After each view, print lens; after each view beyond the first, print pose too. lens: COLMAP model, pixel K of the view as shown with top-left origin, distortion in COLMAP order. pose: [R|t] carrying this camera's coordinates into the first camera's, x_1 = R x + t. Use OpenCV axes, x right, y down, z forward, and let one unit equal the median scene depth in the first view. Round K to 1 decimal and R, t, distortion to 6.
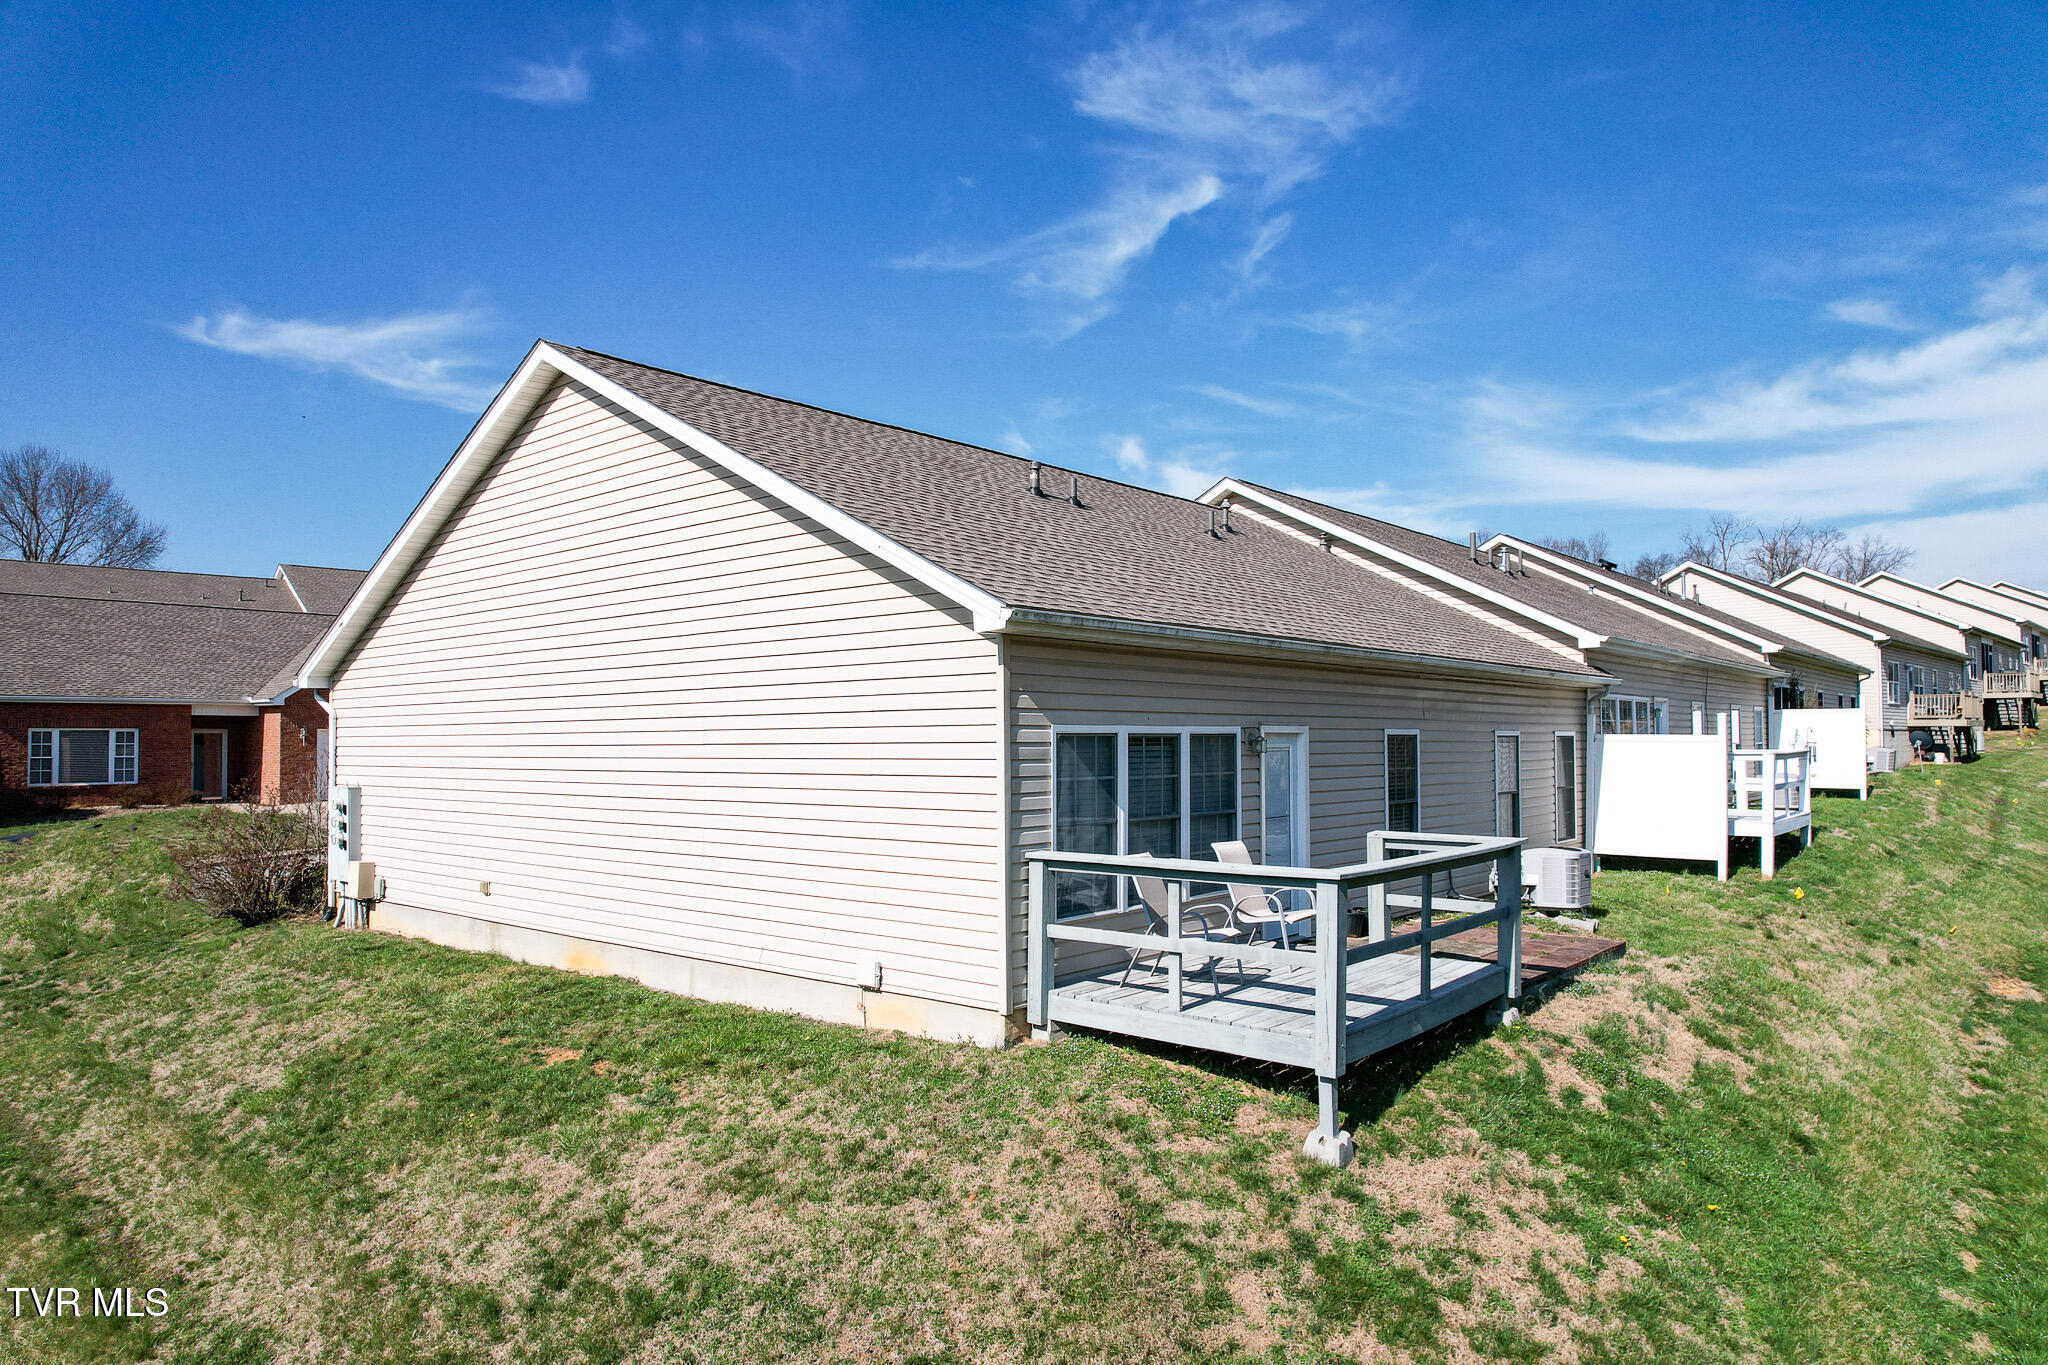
lens RADIAL K [[1309.0, 0, 1025.2], [0, 1309.0, 698.7], [0, 0, 1]] dist [-0.075386, 0.066644]
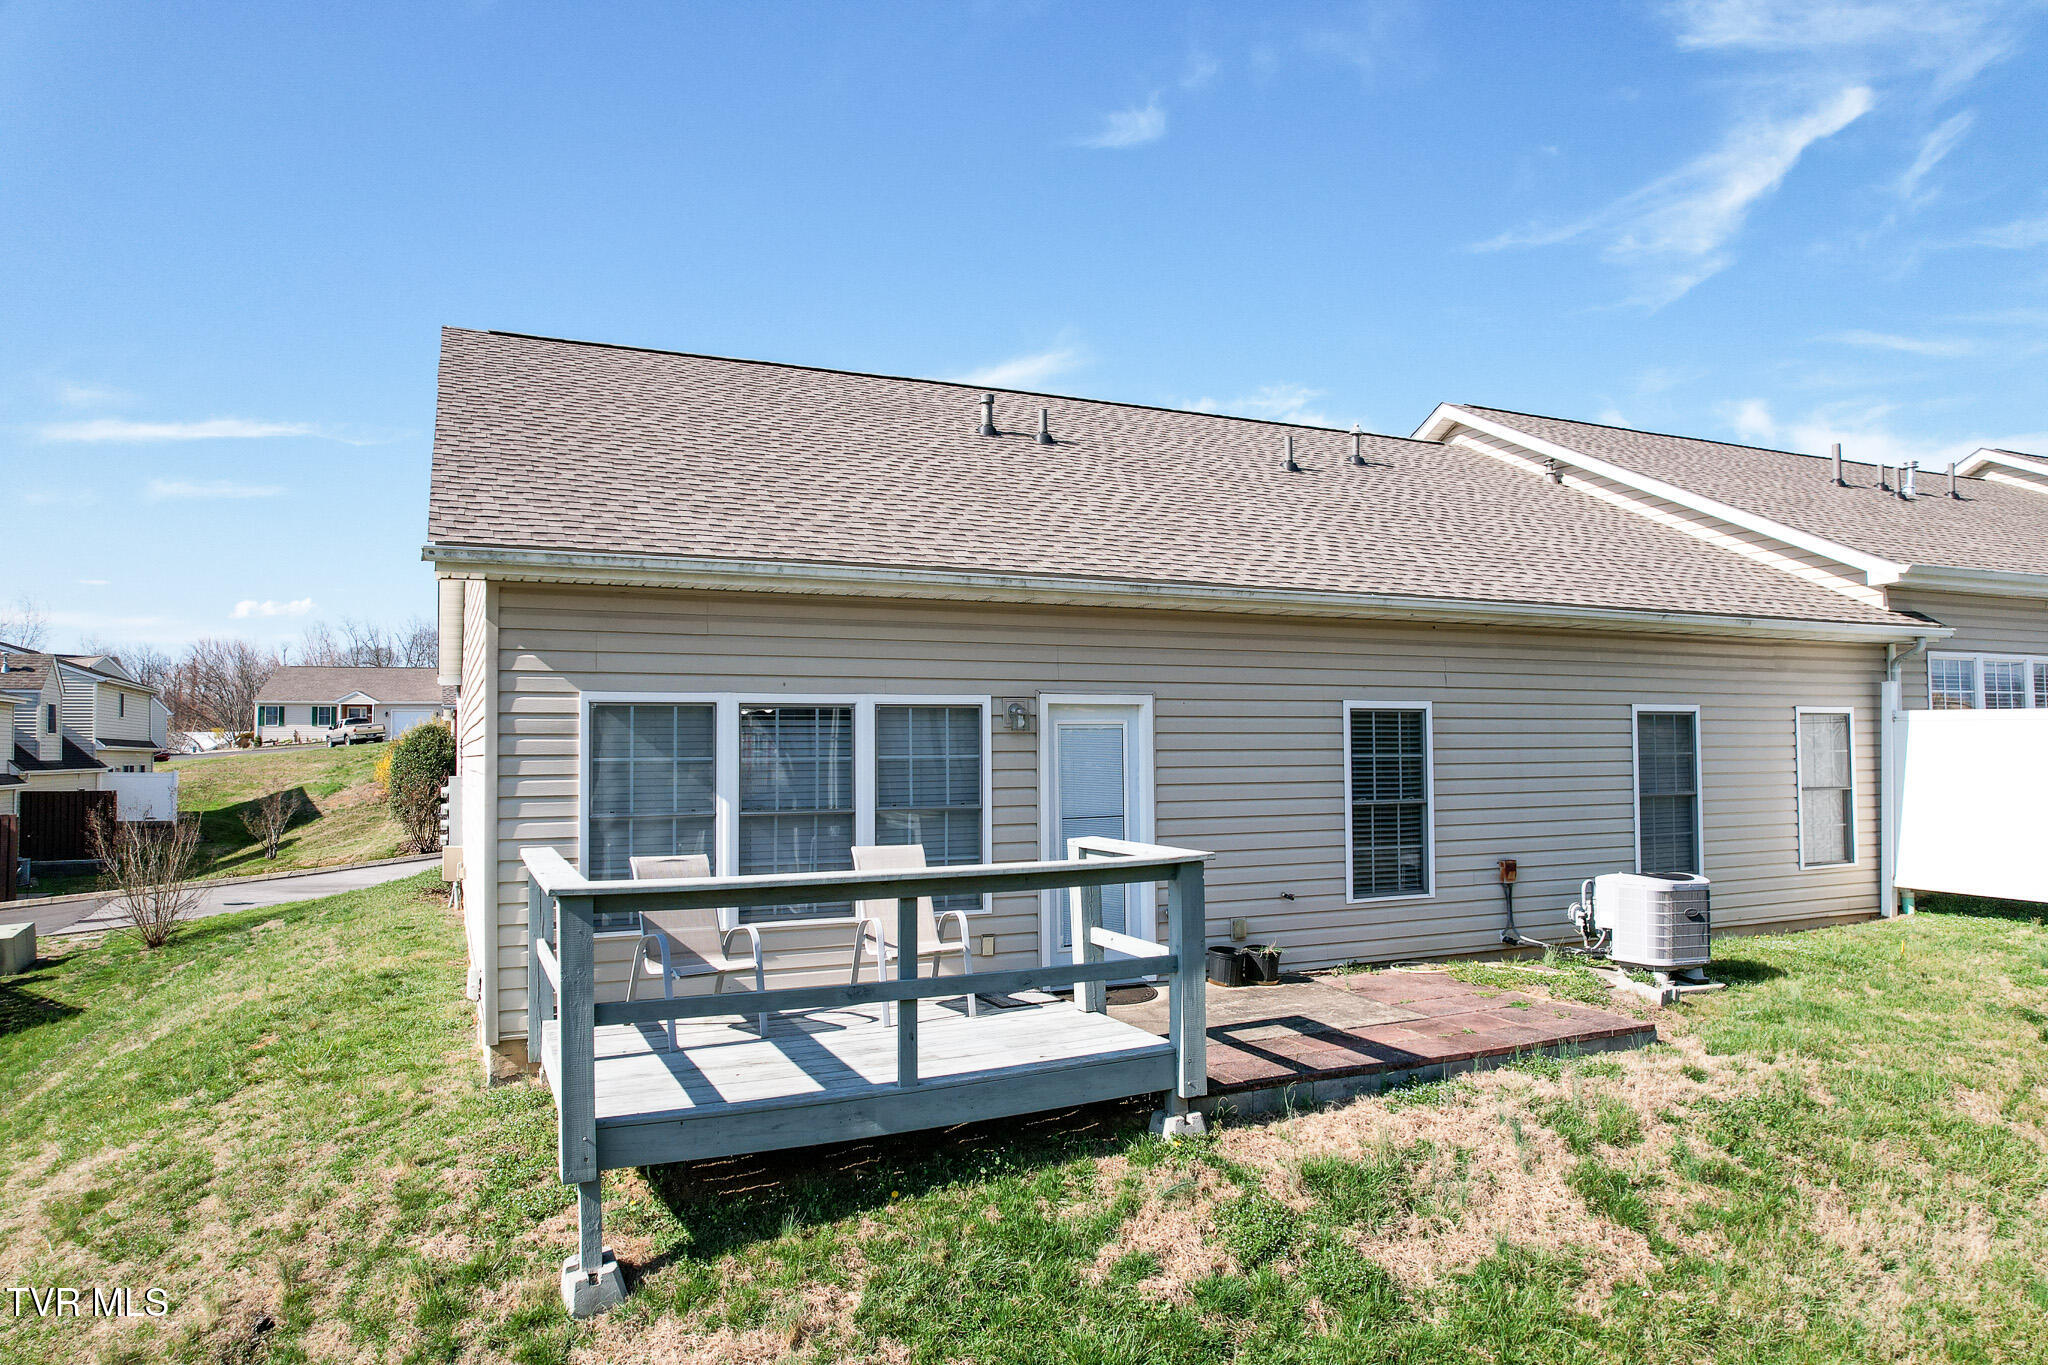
lens RADIAL K [[1309.0, 0, 1025.2], [0, 1309.0, 698.7], [0, 0, 1]] dist [-0.075386, 0.066644]
pose [[0.906087, -0.020025, -0.422617, 0.436281], [0.018209, 0.999799, -0.008335, 0.025937], [0.422699, -0.000143, 0.906270, 0.279449]]
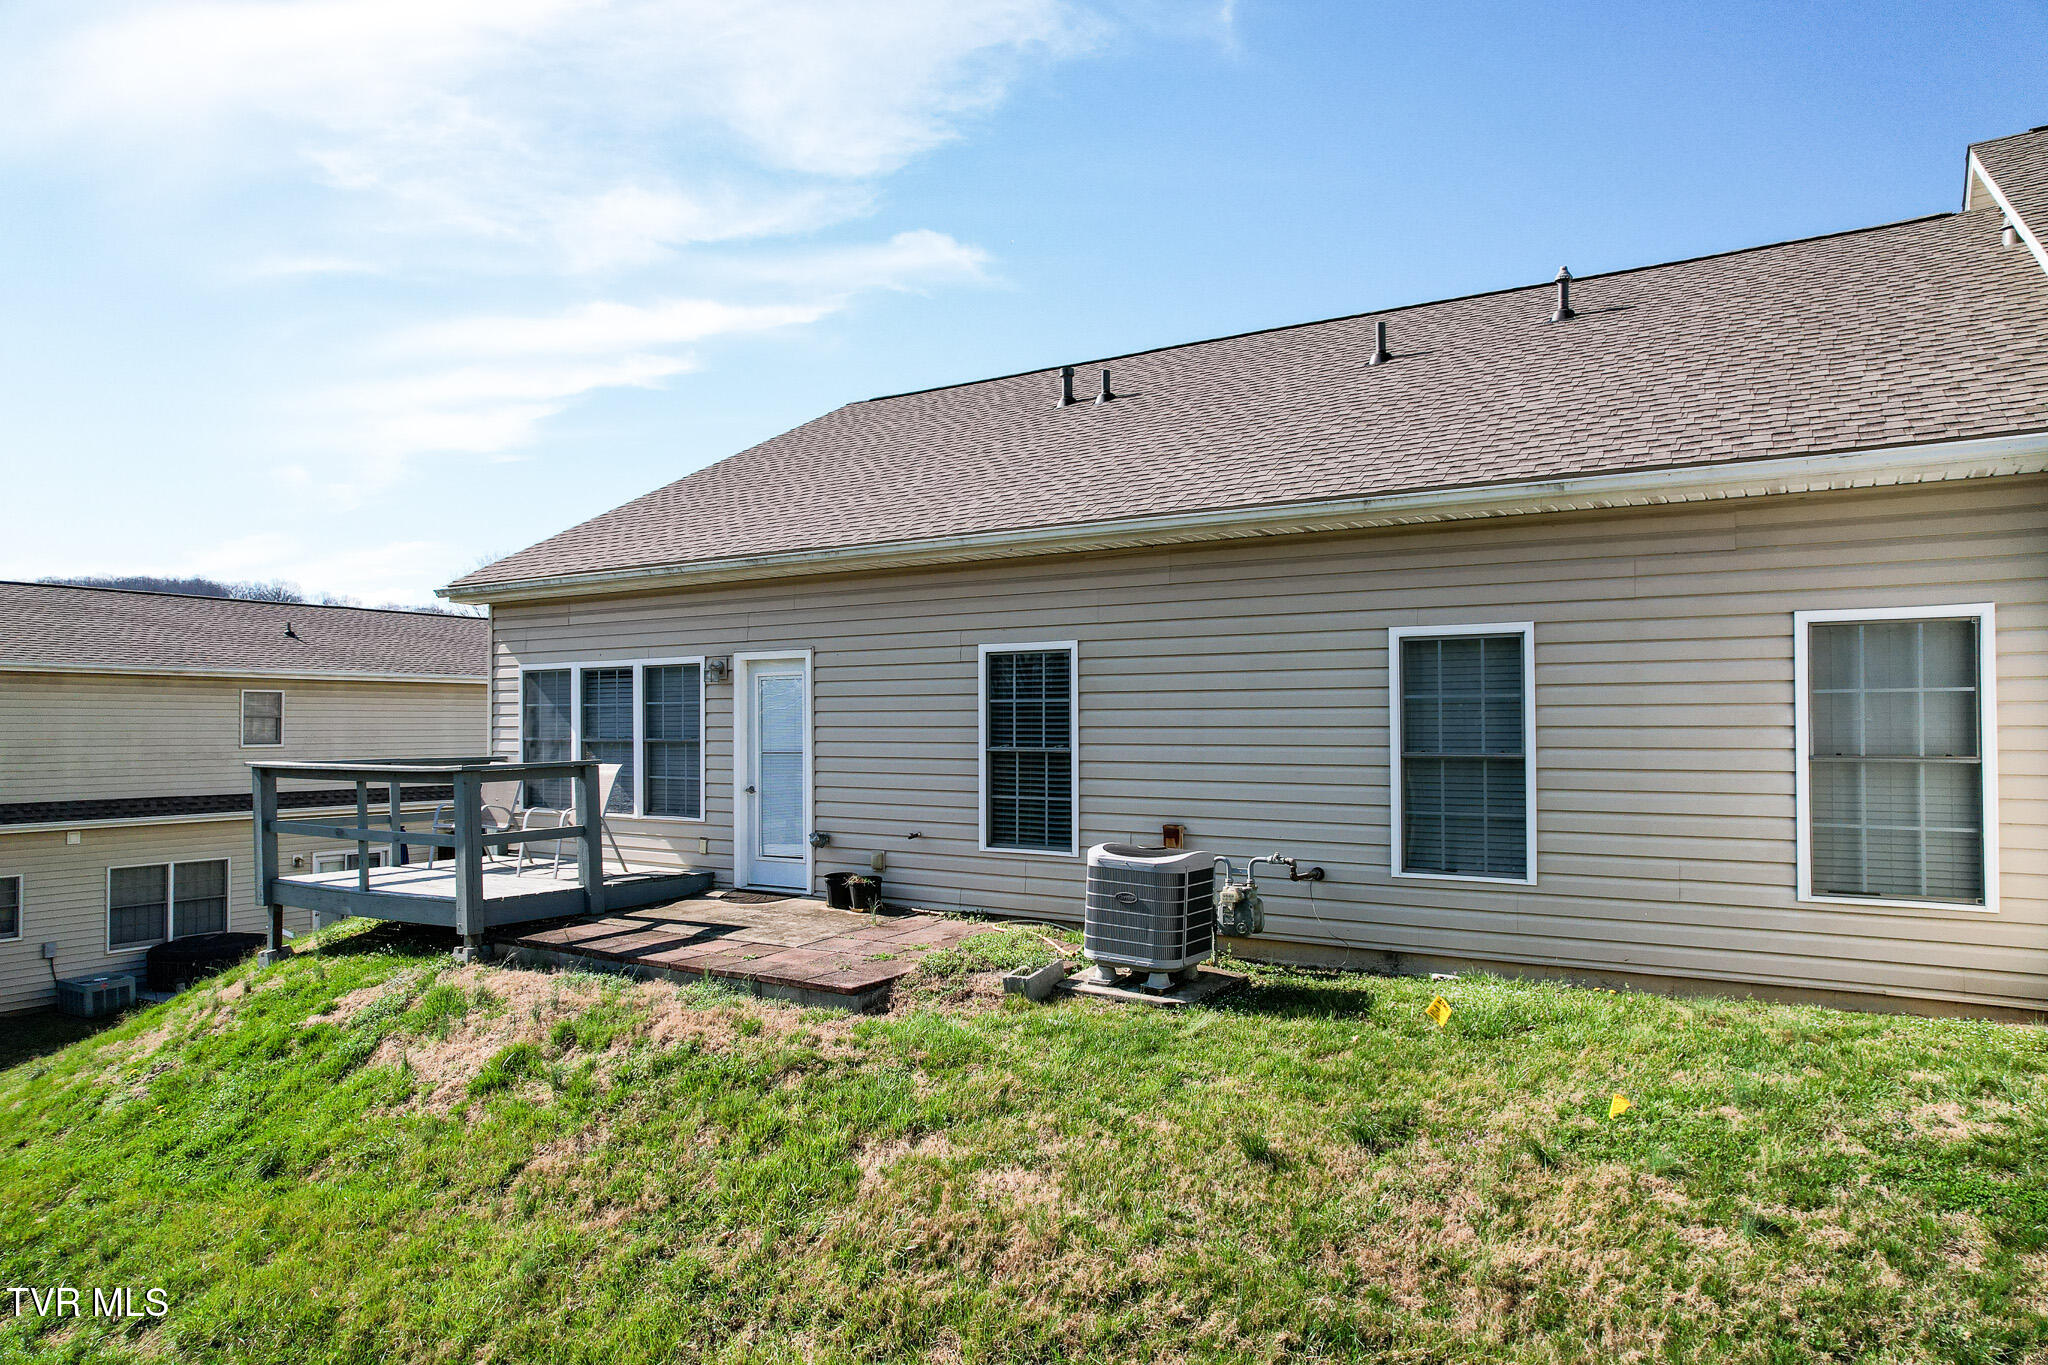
lens RADIAL K [[1371.4, 0, 1024.0], [0, 1371.4, 682.5], [0, 0, 1]] dist [-0.074193, 0.080577]
pose [[0.120359, -0.013726, -0.992636, 1.056371], [0.046377, 0.998890, -0.008189, 0.052969], [0.991647, -0.045050, 0.120862, 0.965938]]
